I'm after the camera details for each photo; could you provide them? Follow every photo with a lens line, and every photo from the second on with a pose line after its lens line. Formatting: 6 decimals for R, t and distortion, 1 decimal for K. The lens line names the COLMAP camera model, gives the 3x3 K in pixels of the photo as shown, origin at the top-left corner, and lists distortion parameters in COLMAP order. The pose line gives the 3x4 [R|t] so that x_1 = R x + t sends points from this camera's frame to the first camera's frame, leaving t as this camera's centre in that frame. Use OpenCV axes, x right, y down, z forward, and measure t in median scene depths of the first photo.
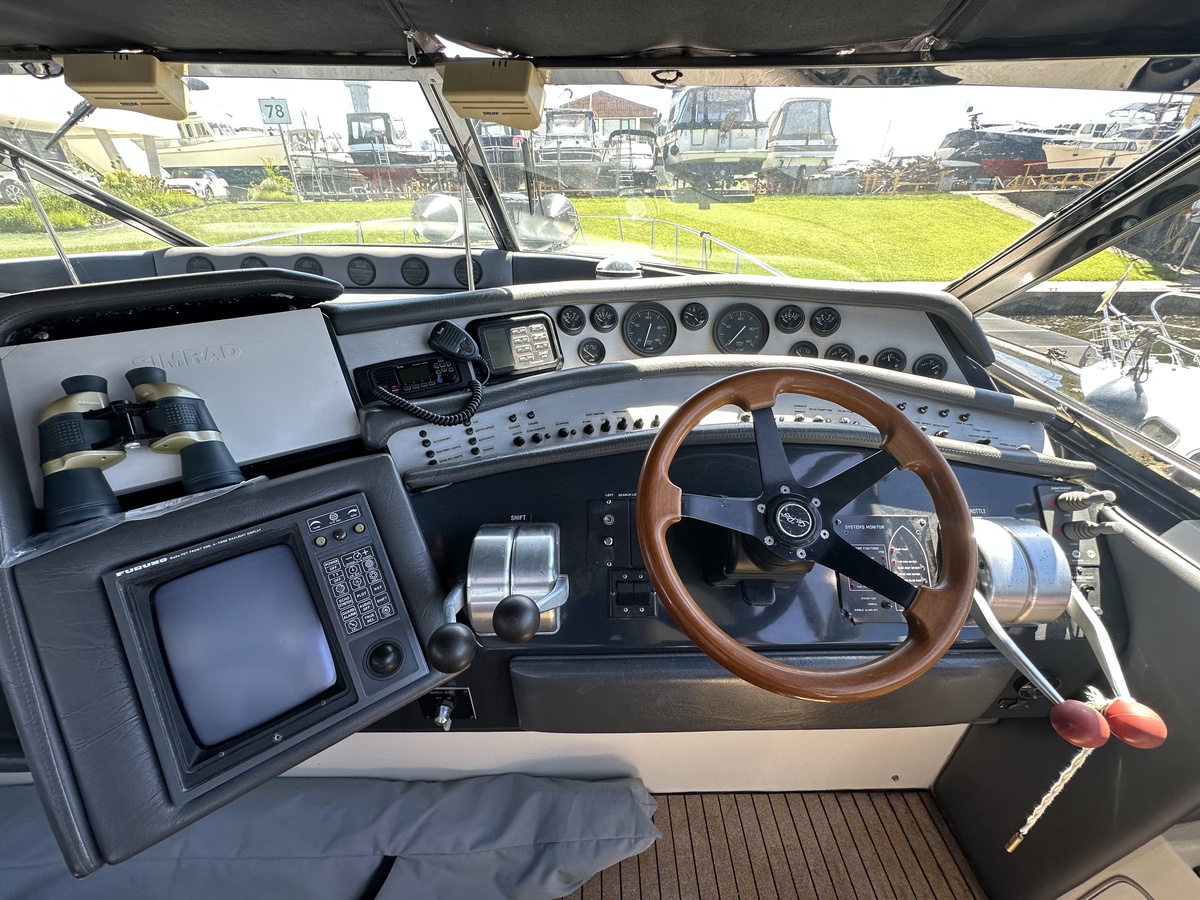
lens RADIAL K [[480.6, 0, 606.9], [0, 480.6, 448.6], [0, 0, 1]] dist [-0.003272, 0.000933]
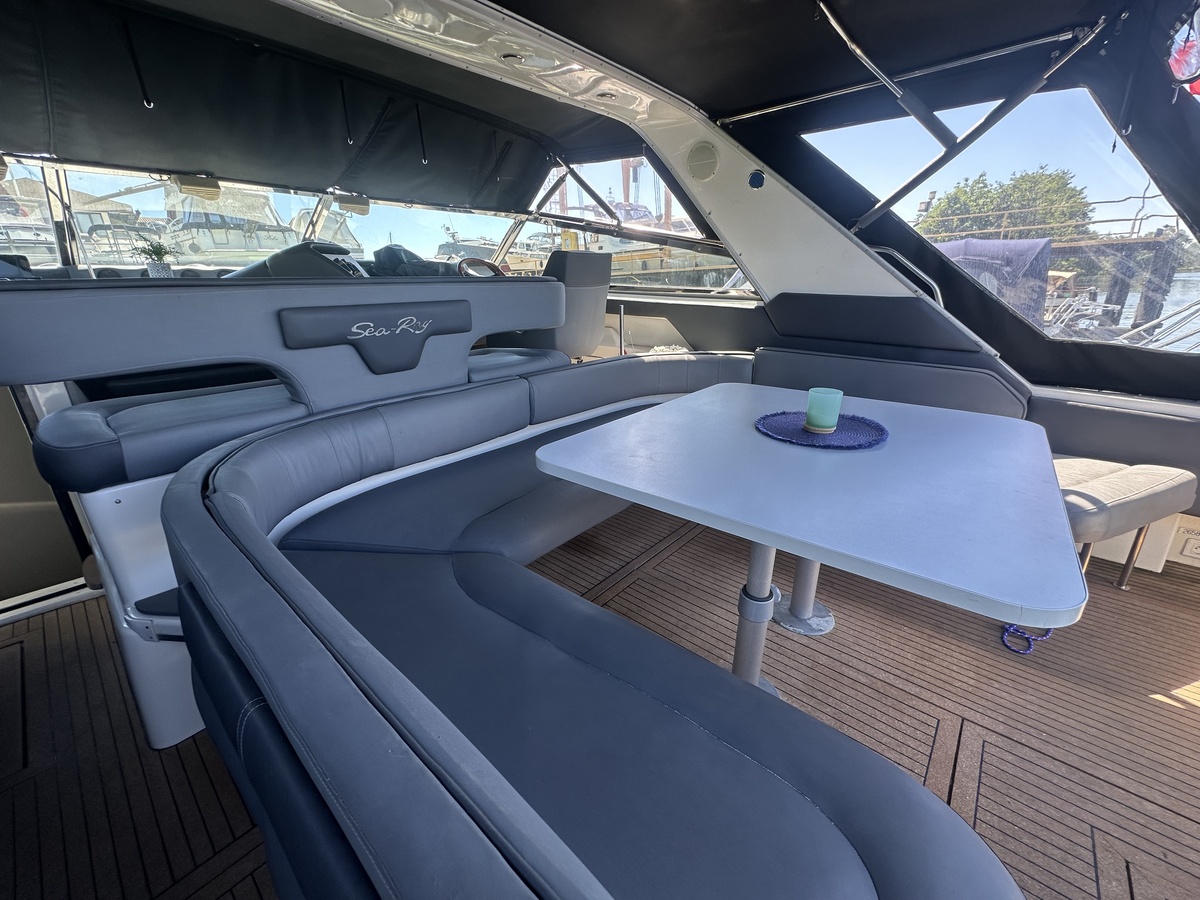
lens RADIAL K [[480.6, 0, 597.8], [0, 480.6, 446.8], [0, 0, 1]] dist [-0.003272, 0.000933]
pose [[0.668685, -0.252573, 0.699334, -0.089698], [0.374677, 0.926857, -0.023511, 0.073689], [-0.642244, 0.277746, 0.714409, -0.096258]]
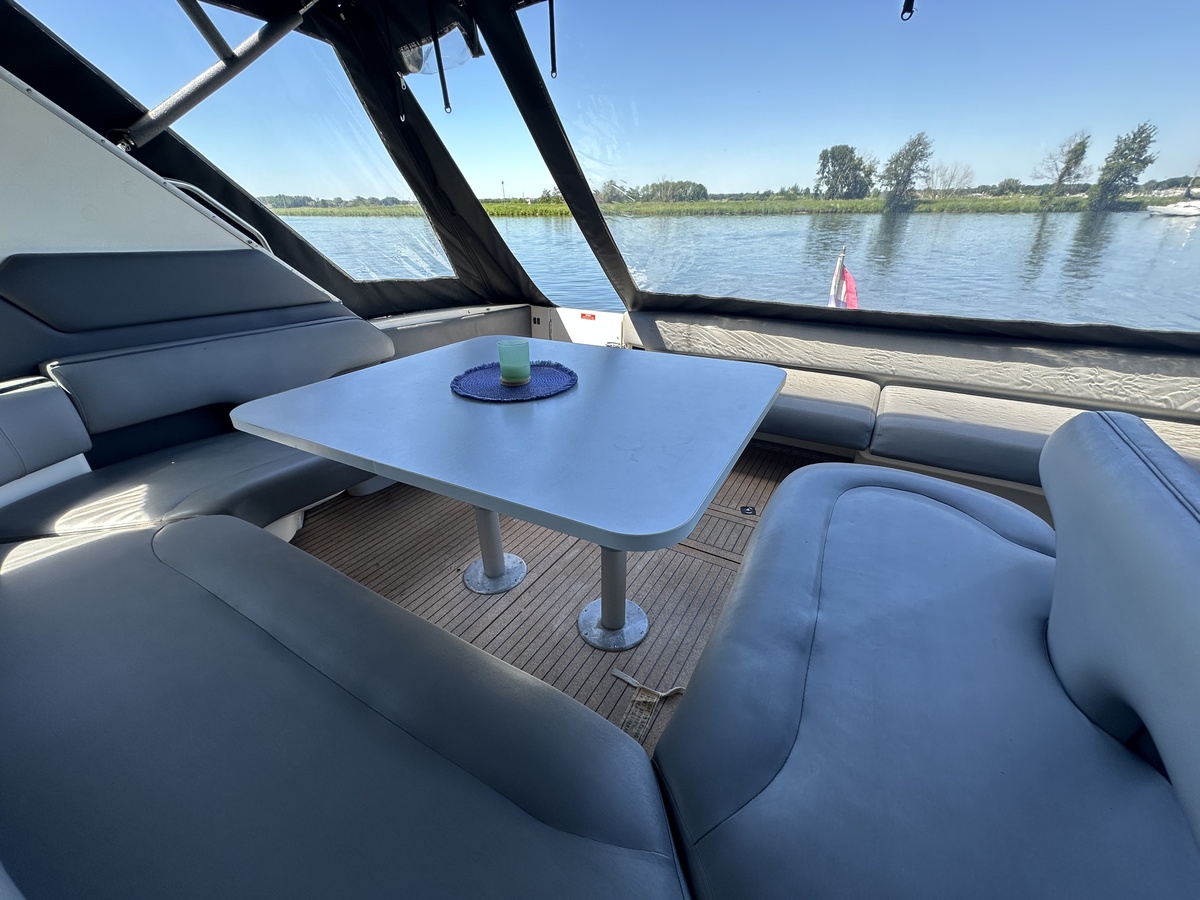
lens RADIAL K [[480.6, 0, 599.8], [0, 480.6, 447.4], [0, 0, 1]] dist [-0.003272, 0.000933]
pose [[-0.852332, -0.218932, 0.474973, -0.064180], [0.261700, 0.607765, 0.749757, 0.039078], [-0.452817, 0.763342, -0.460723, -0.034555]]
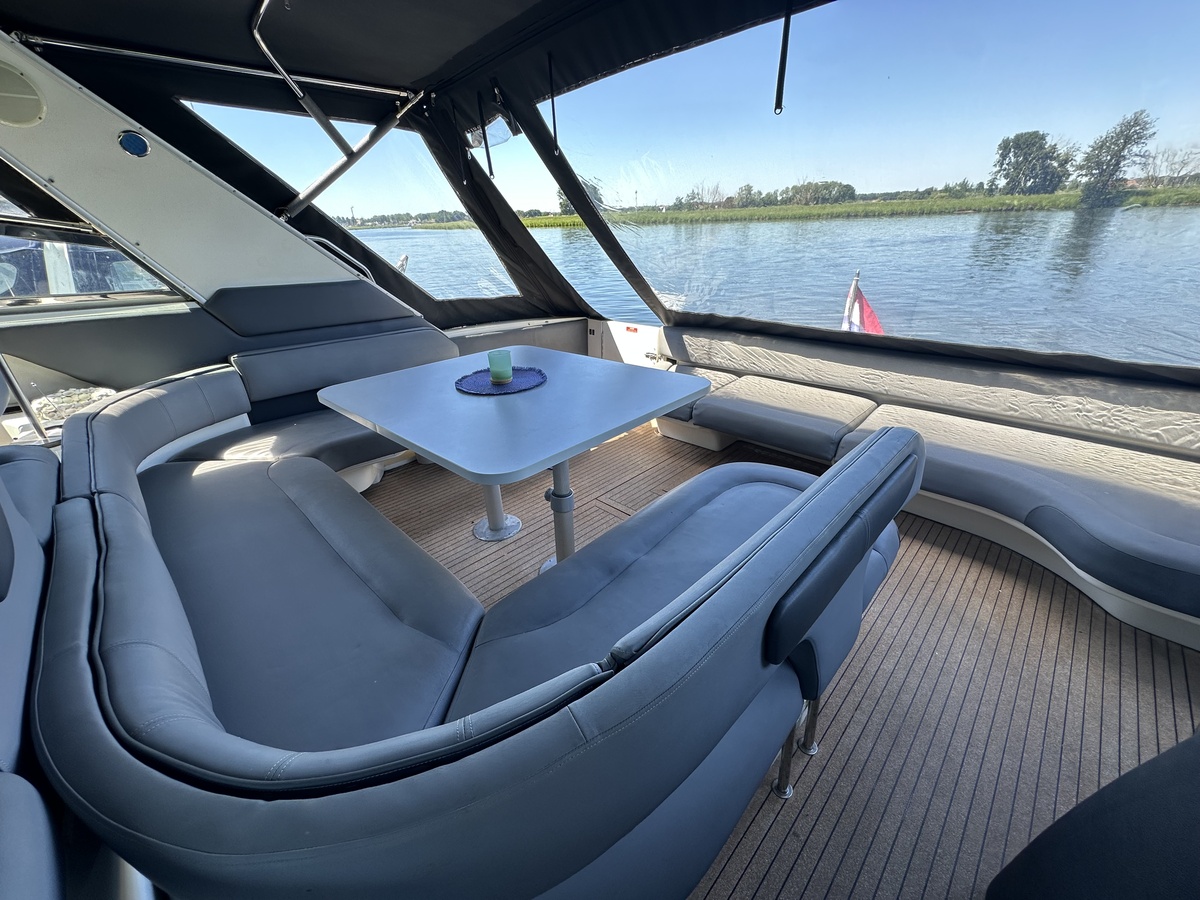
lens RADIAL K [[480.6, 0, 600.5], [0, 480.6, 448.0], [0, 0, 1]] dist [-0.003272, 0.000933]
pose [[-0.698390, -0.277460, 0.659748, -0.098512], [0.376147, 0.641942, 0.668150, 0.034449], [-0.608904, 0.714792, -0.343960, -0.037923]]
